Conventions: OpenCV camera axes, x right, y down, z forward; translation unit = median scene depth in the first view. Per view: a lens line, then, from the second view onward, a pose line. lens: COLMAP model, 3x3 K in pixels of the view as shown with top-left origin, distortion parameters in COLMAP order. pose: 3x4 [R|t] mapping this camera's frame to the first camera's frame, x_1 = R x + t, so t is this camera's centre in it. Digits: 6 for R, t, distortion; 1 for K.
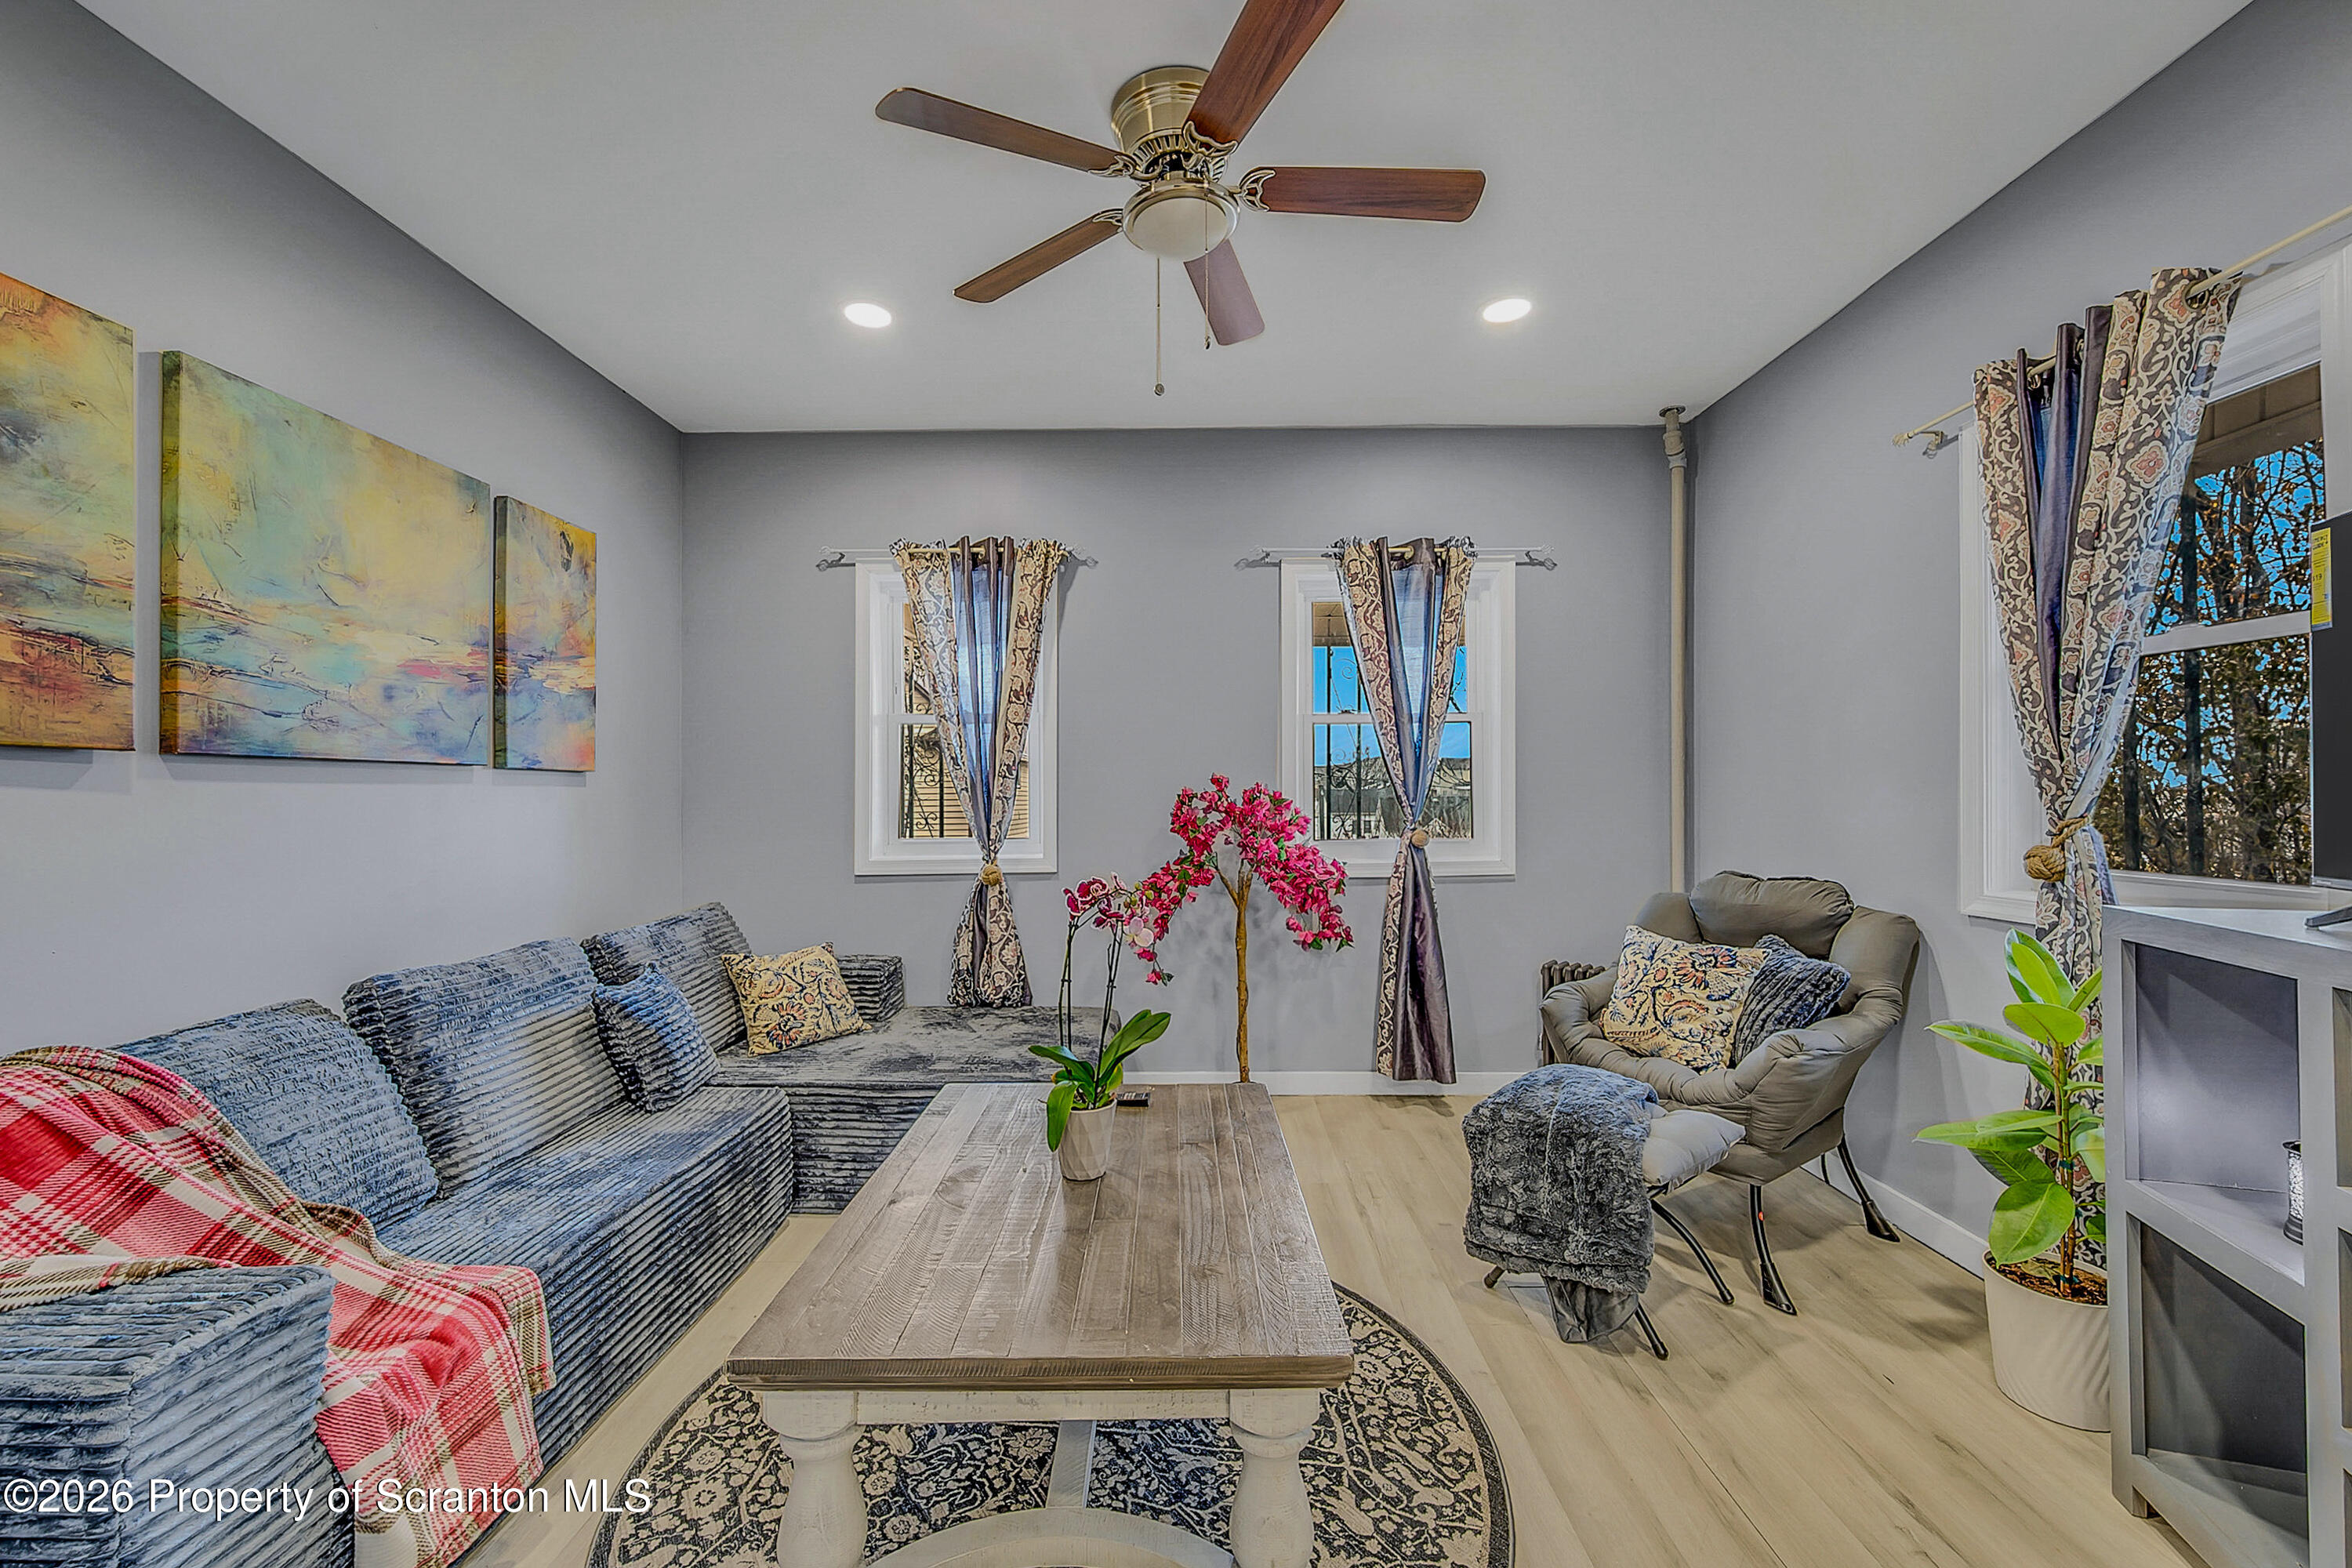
lens RADIAL K [[933.0, 0, 1198.6], [0, 933.0, 783.2], [0, 0, 1]] dist [0.001730, -0.000068]
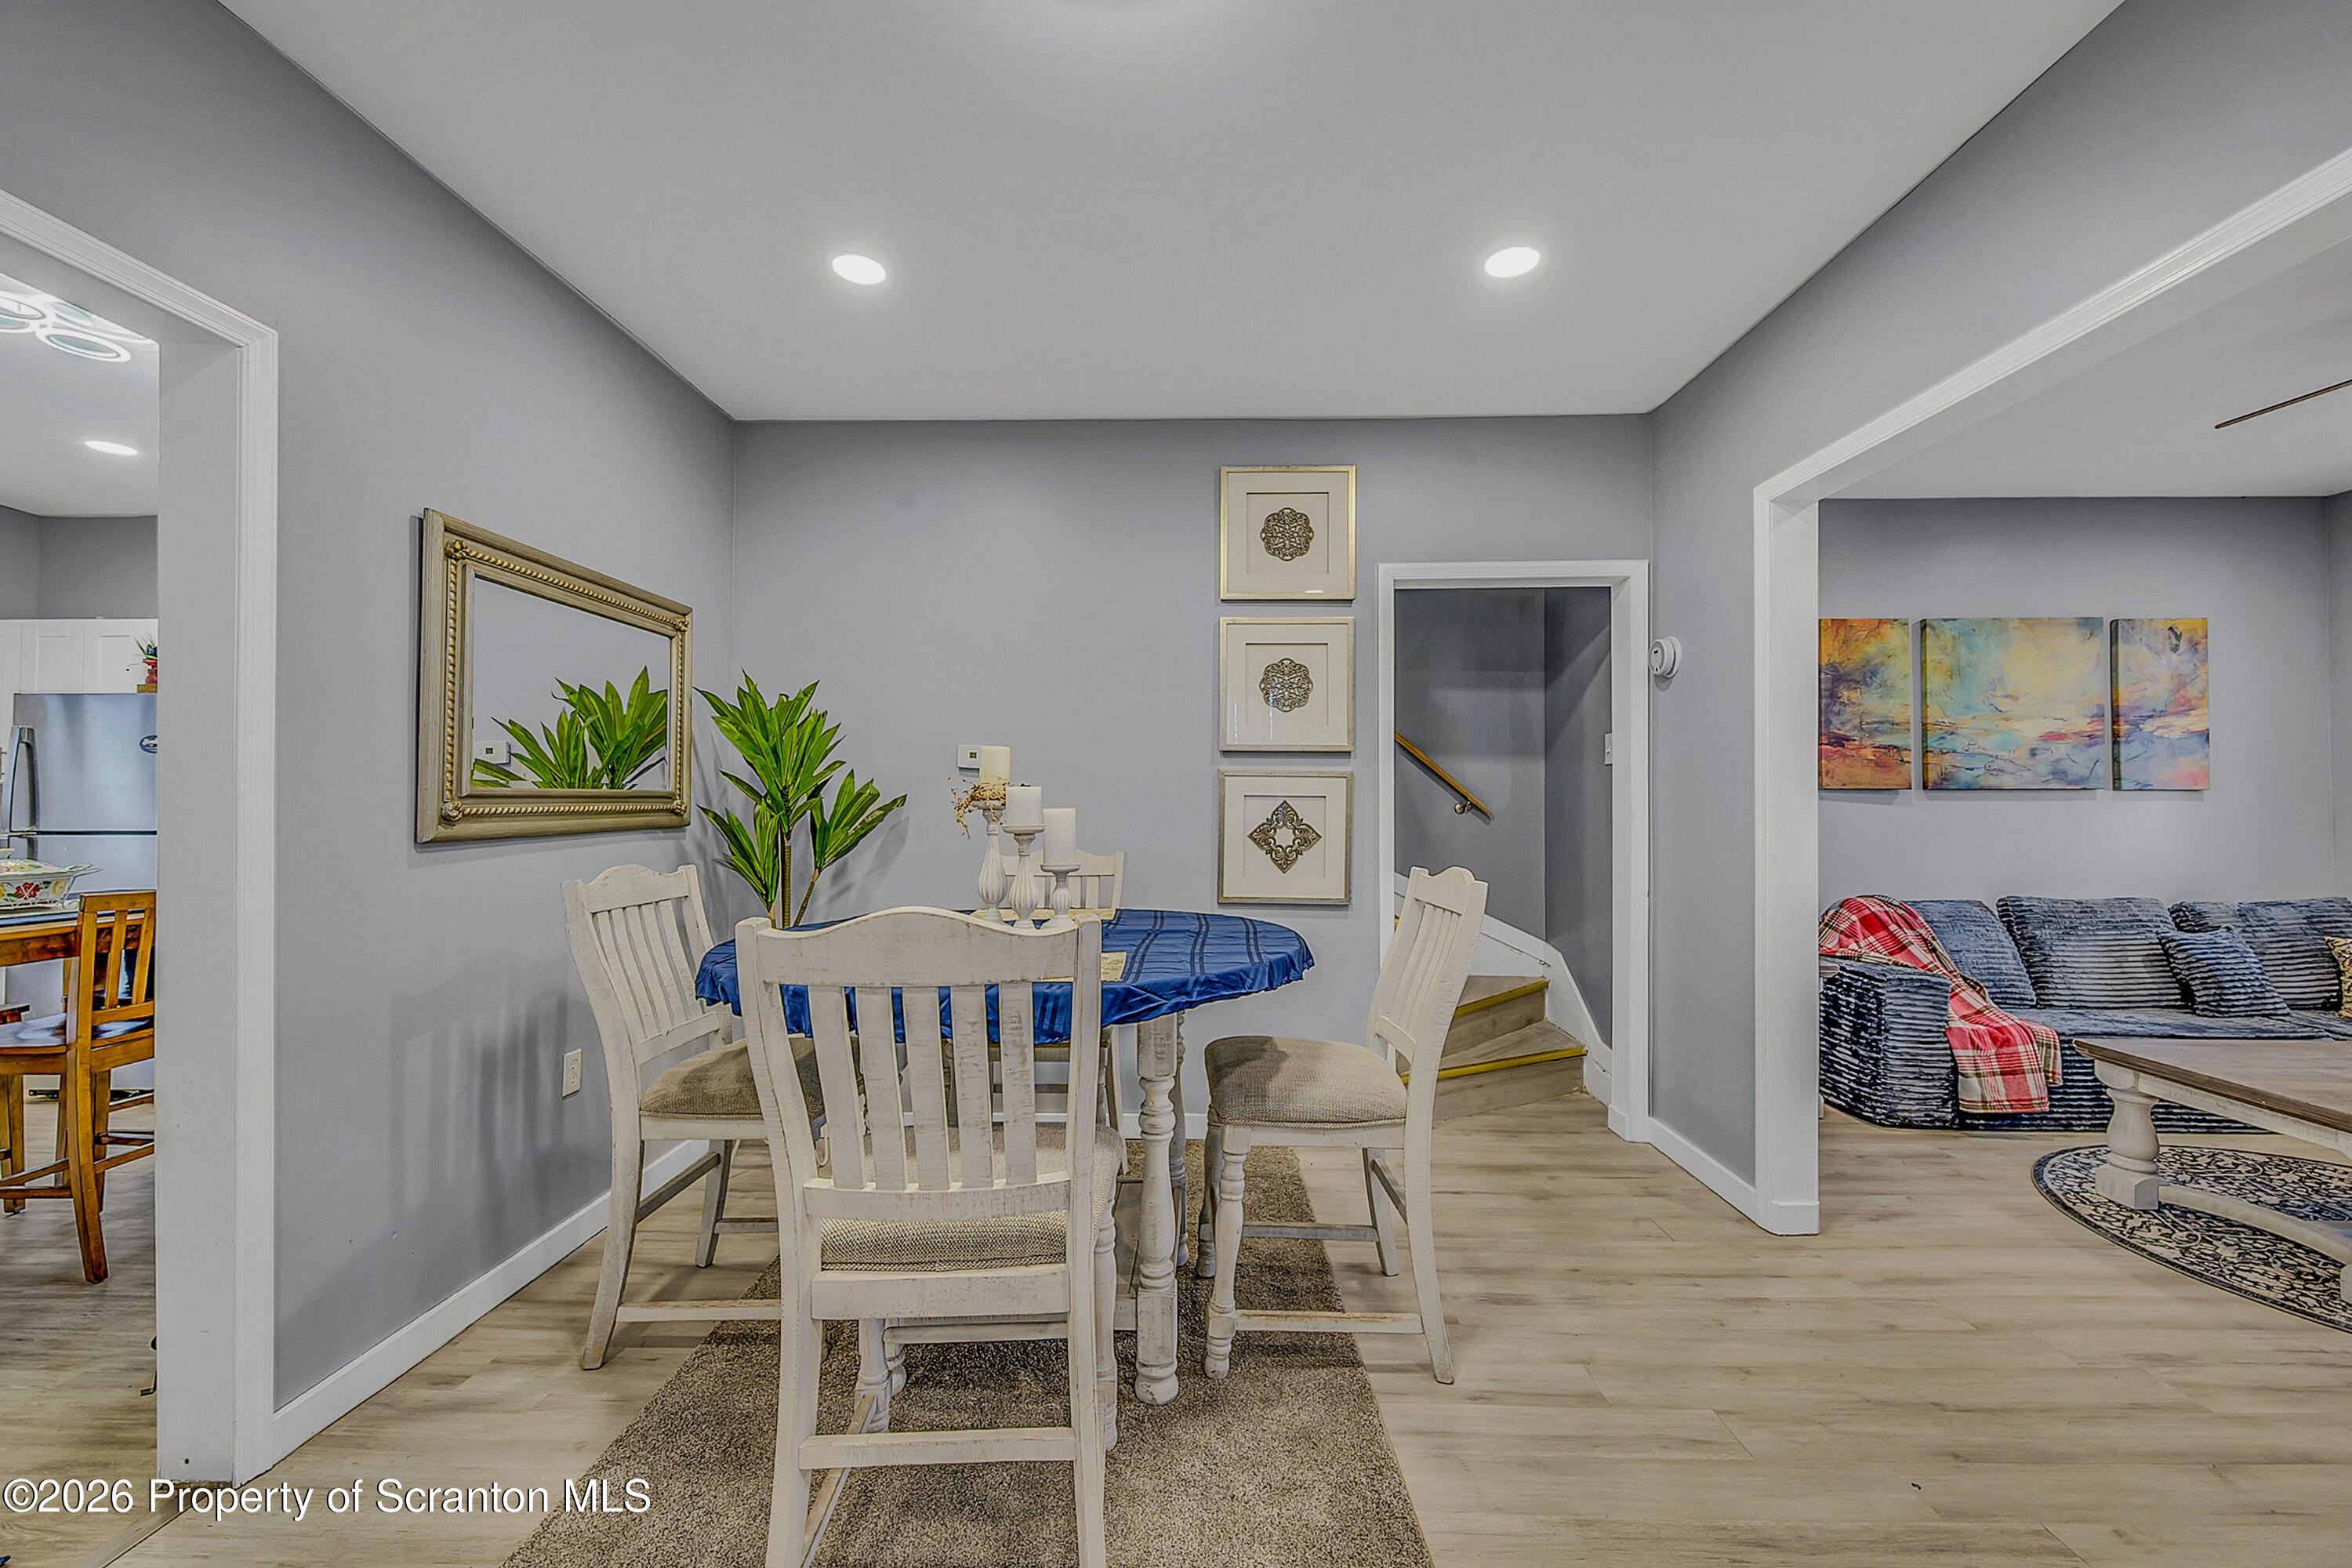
lens RADIAL K [[933.0, 0, 1181.3], [0, 933.0, 788.8], [0, 0, 1]] dist [0.001730, -0.000068]
pose [[-0.022560, -0.013034, -0.999661, 1.003566], [0.013066, 0.999826, -0.013331, -0.020571], [0.999660, -0.013363, -0.022386, -0.639506]]
